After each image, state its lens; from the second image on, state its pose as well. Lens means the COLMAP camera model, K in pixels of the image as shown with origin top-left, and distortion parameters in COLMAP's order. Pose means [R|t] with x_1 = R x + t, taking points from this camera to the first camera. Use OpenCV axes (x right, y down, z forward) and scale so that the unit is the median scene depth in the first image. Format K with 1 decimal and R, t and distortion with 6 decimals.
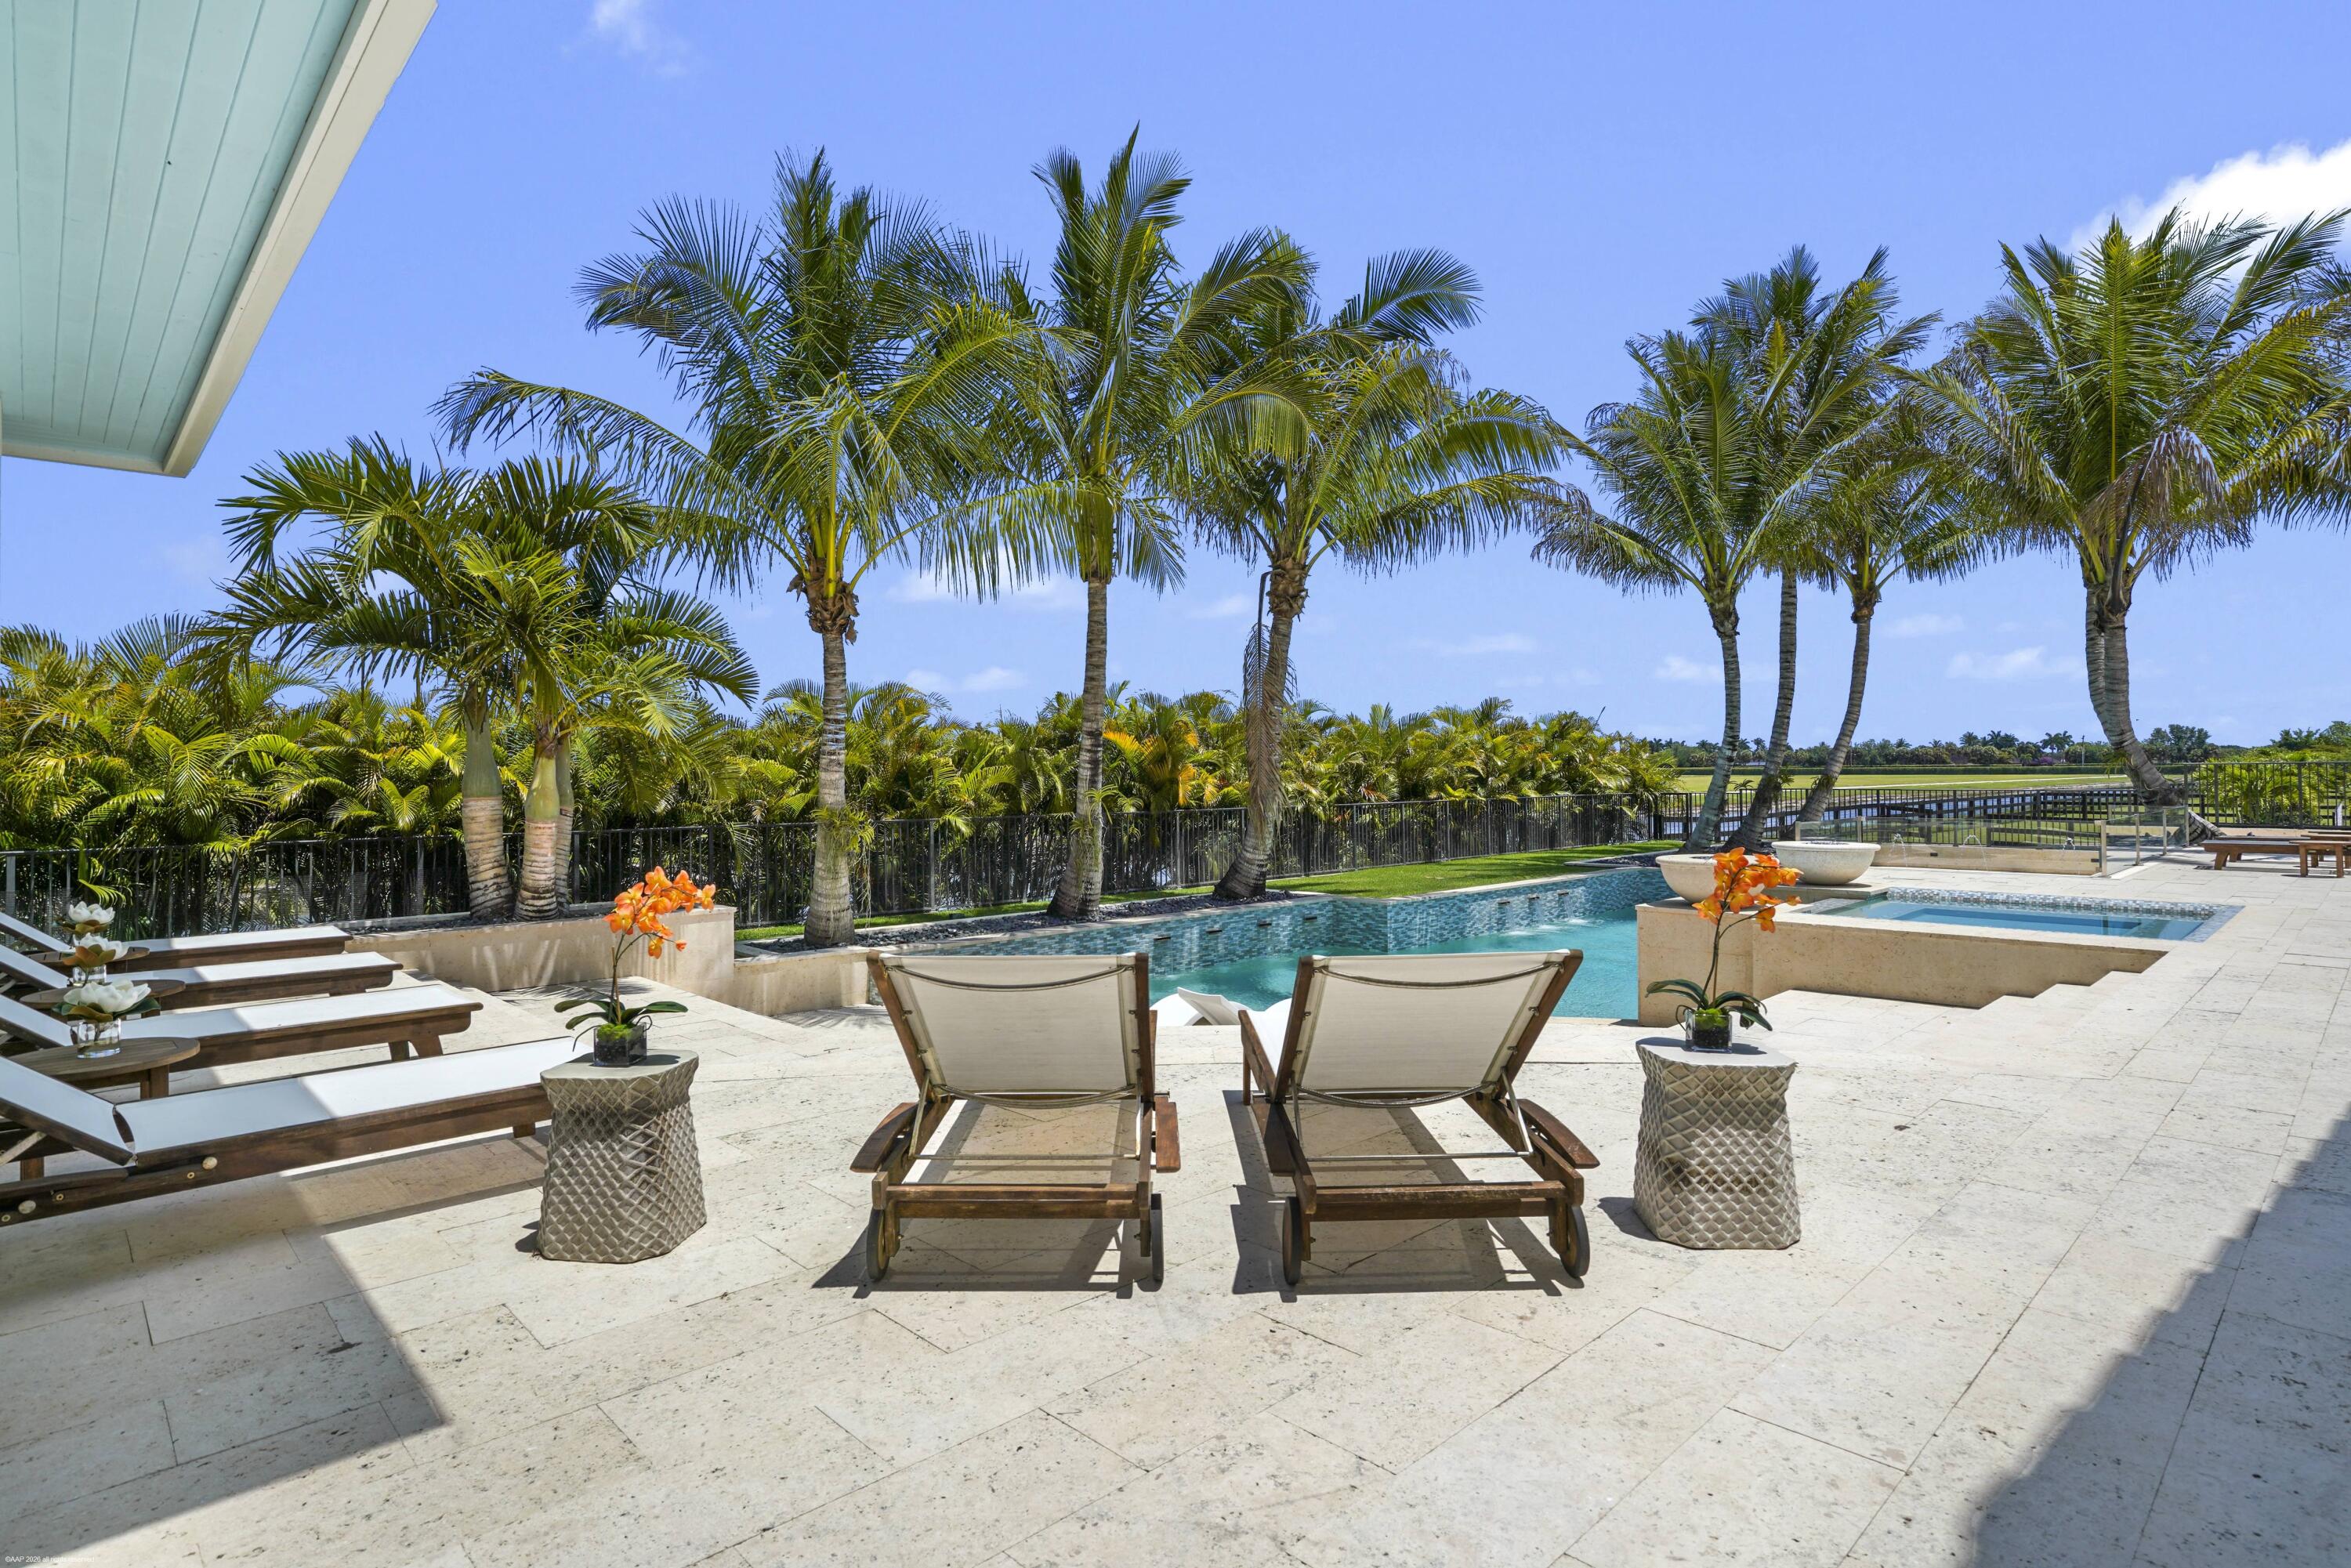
lens RADIAL K [[1238.9, 0, 1133.7], [0, 1238.9, 774.0], [0, 0, 1]] dist [-0.024796, 0.002015]
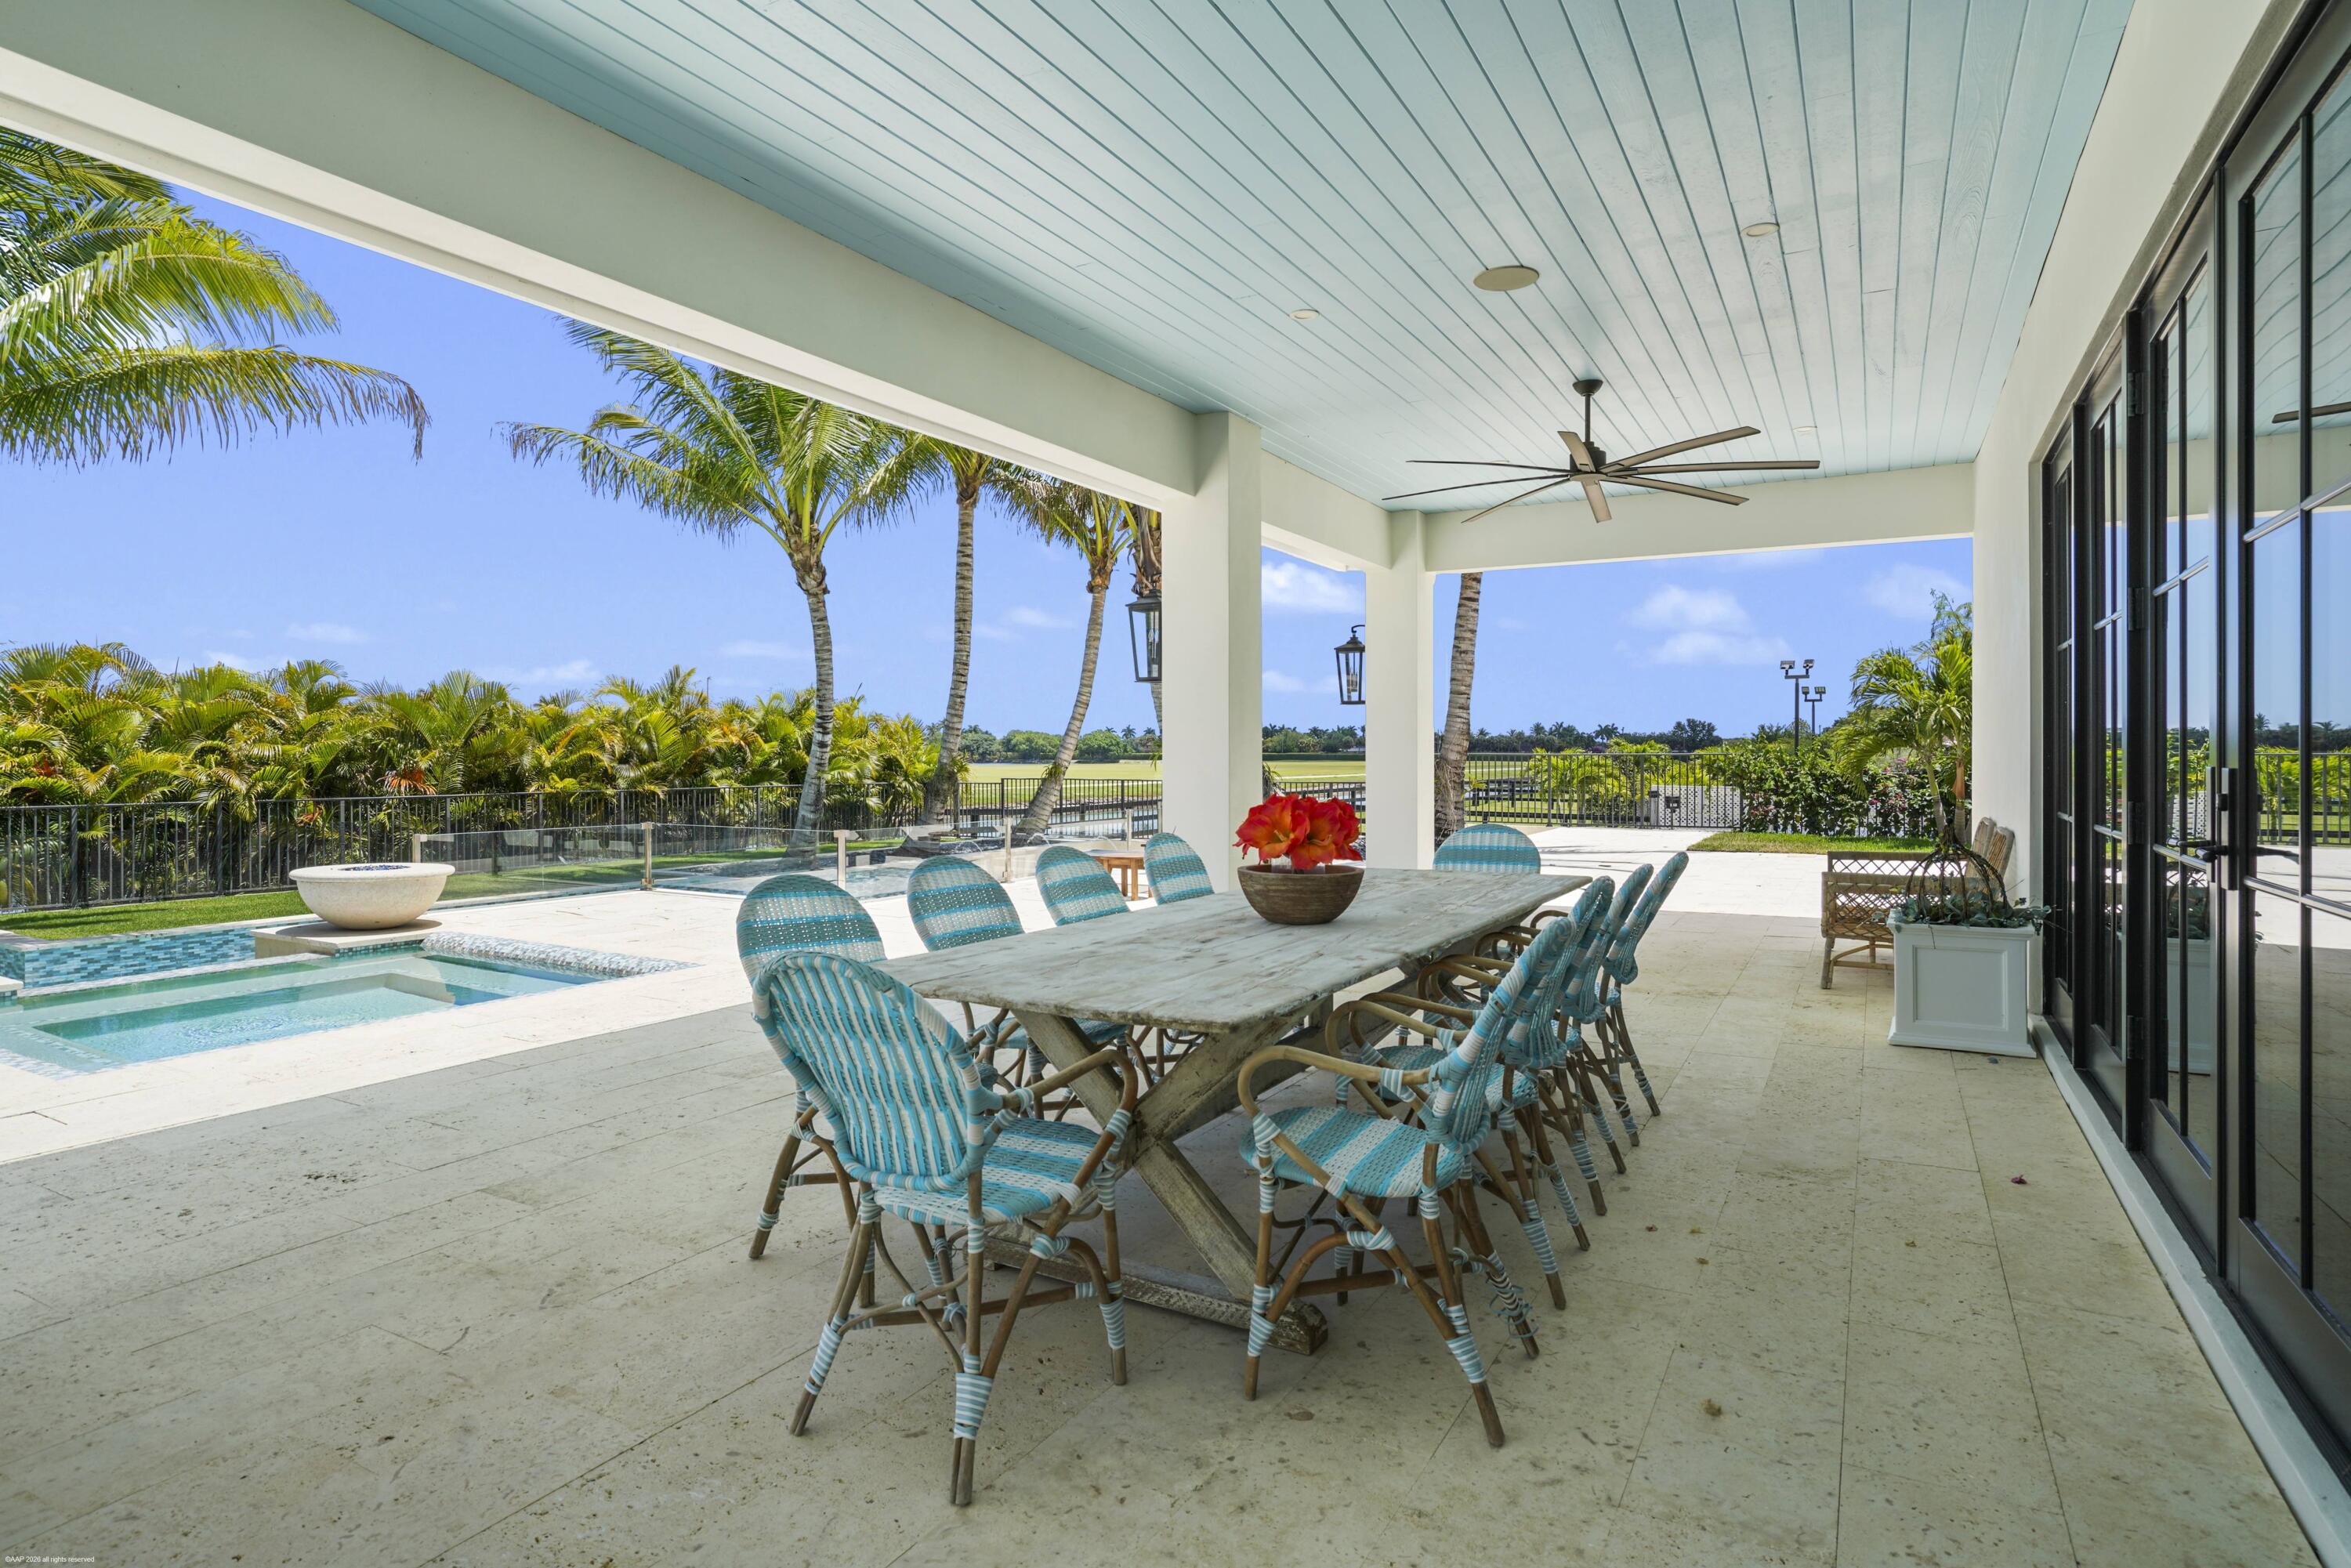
lens RADIAL K [[1238.9, 0, 1160.0], [0, 1238.9, 783.6], [0, 0, 1]] dist [-0.024796, 0.002015]
pose [[0.960465, 0.002084, 0.278393, 0.435489], [-0.008449, 0.999730, 0.021665, -0.005437], [-0.278272, -0.023160, 0.960223, 0.126877]]
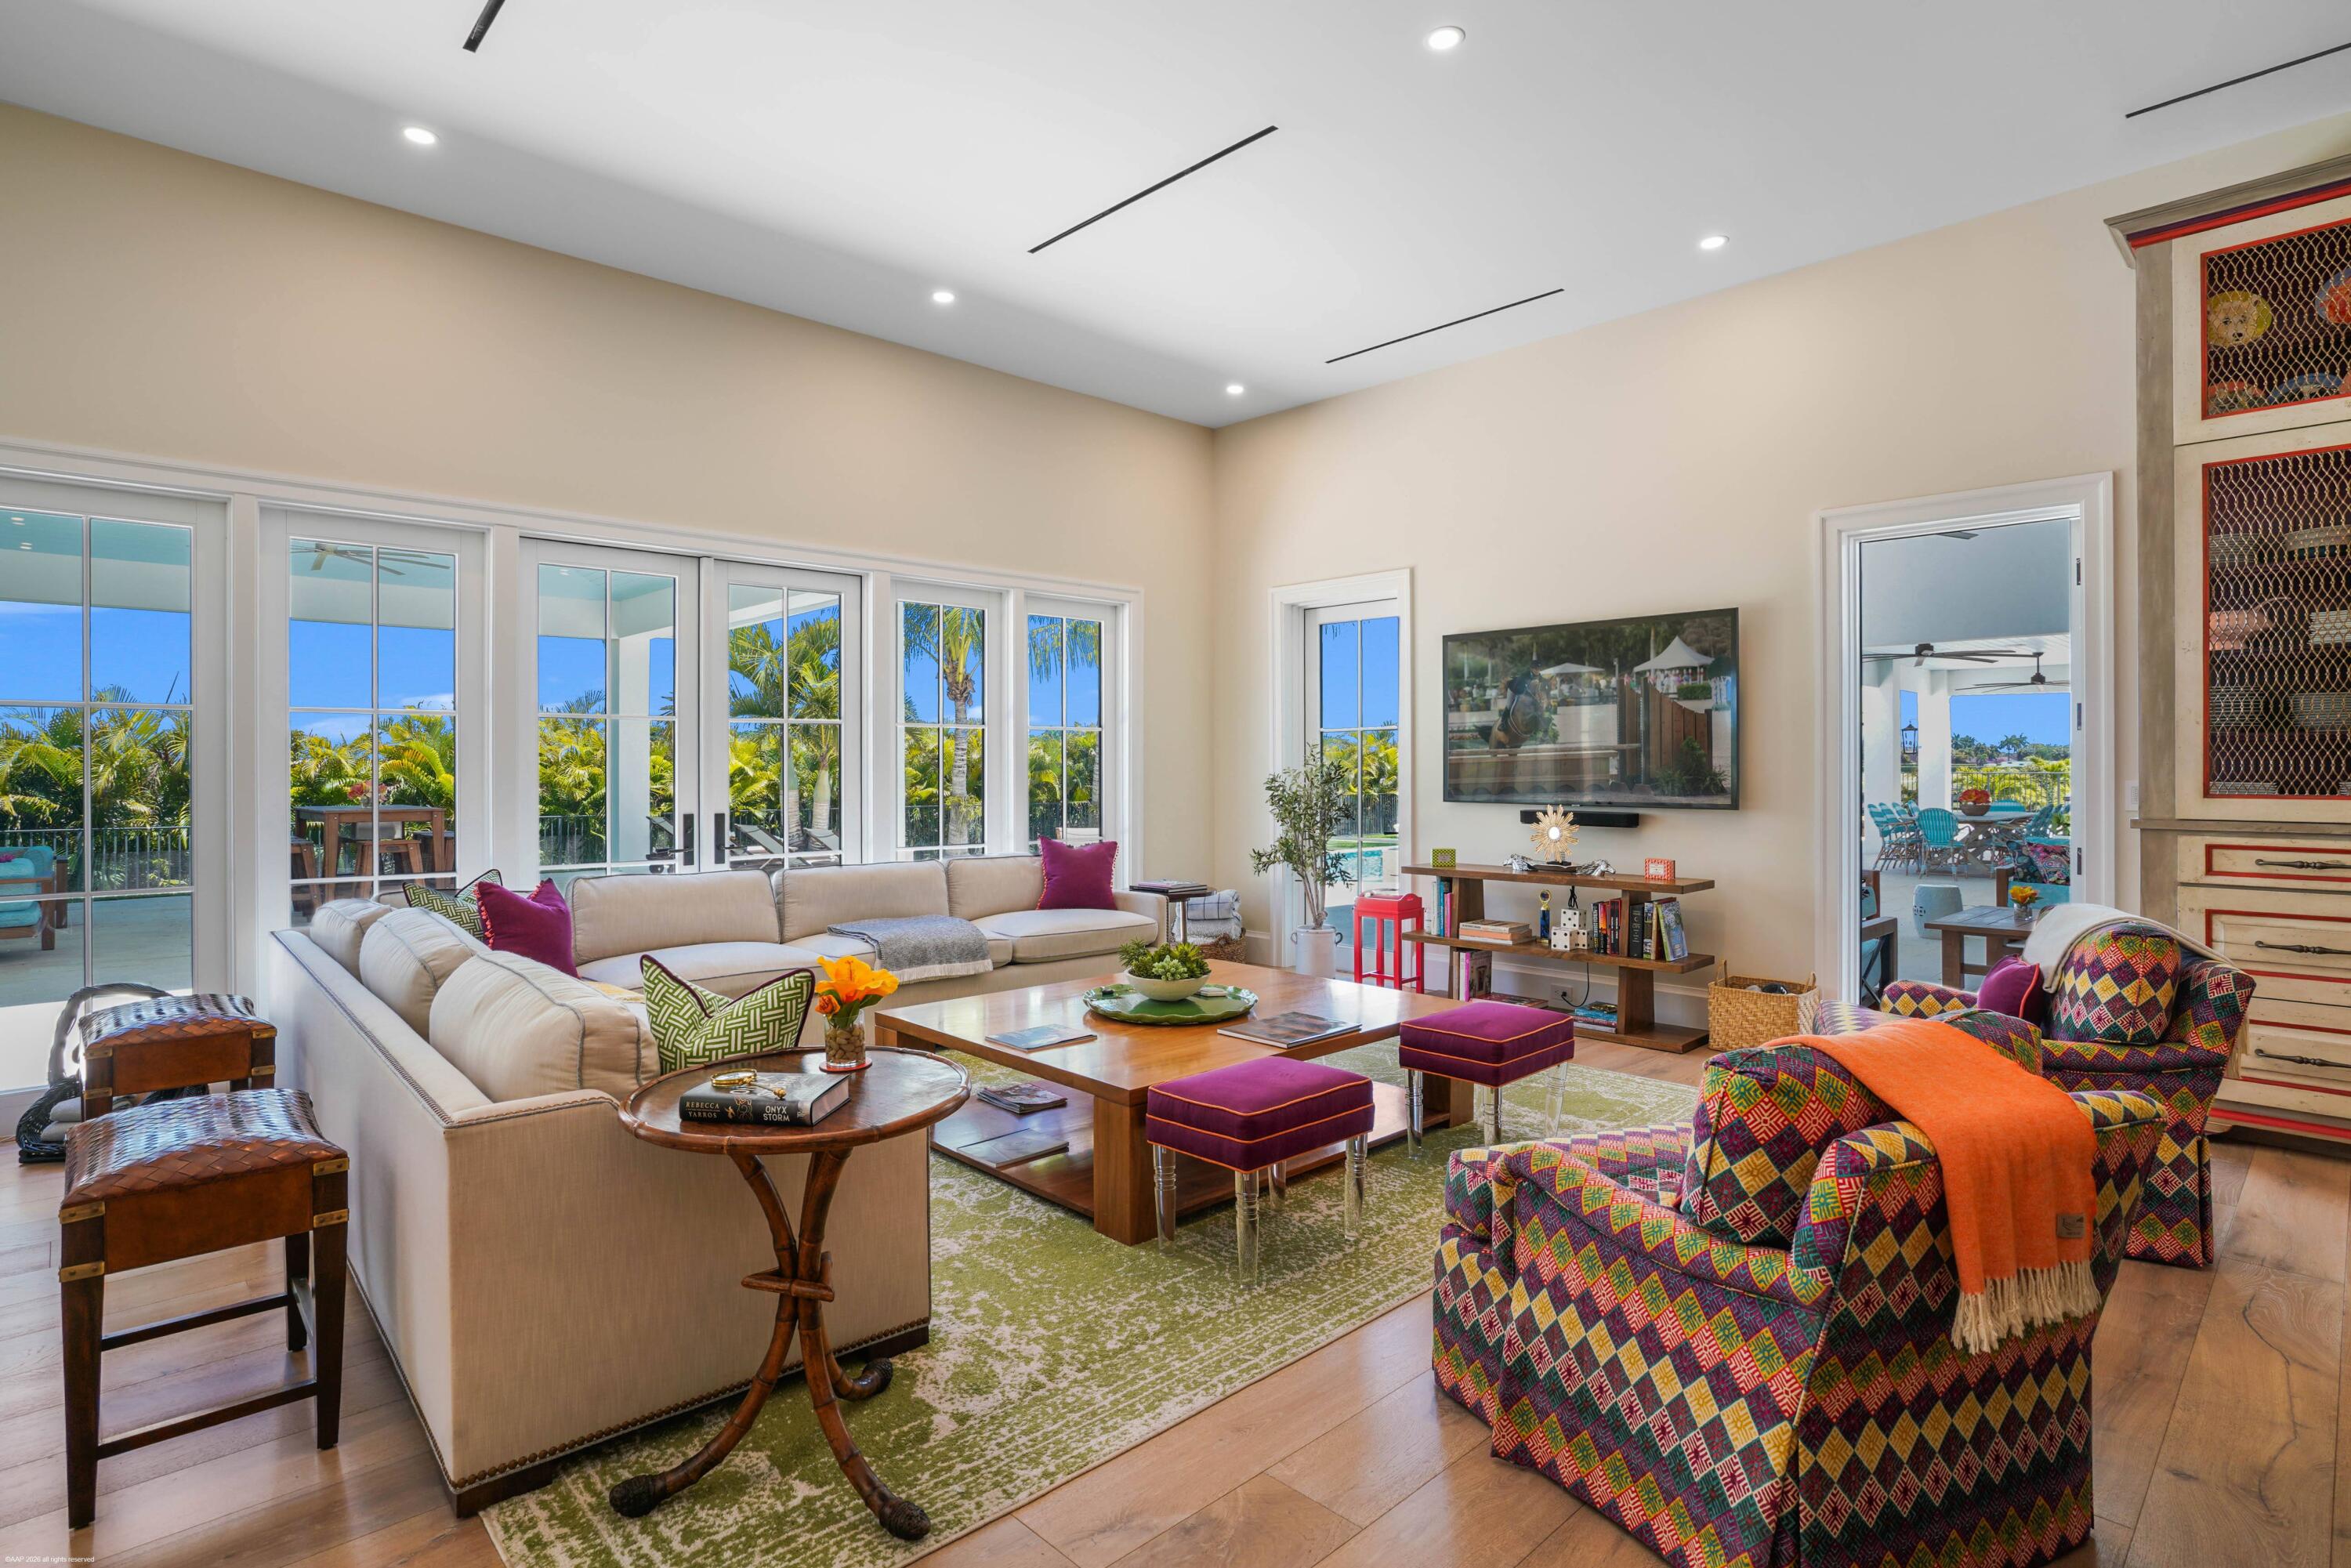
lens RADIAL K [[1209.0, 0, 1173.6], [0, 1209.0, 761.2], [0, 0, 1]] dist [0.000092, -0.000090]
pose [[0.999702, 0.006205, 0.023589, -0.006388], [-0.006137, 0.999977, -0.002928, -0.013371], [-0.023606, 0.002782, 0.999717, -0.445877]]
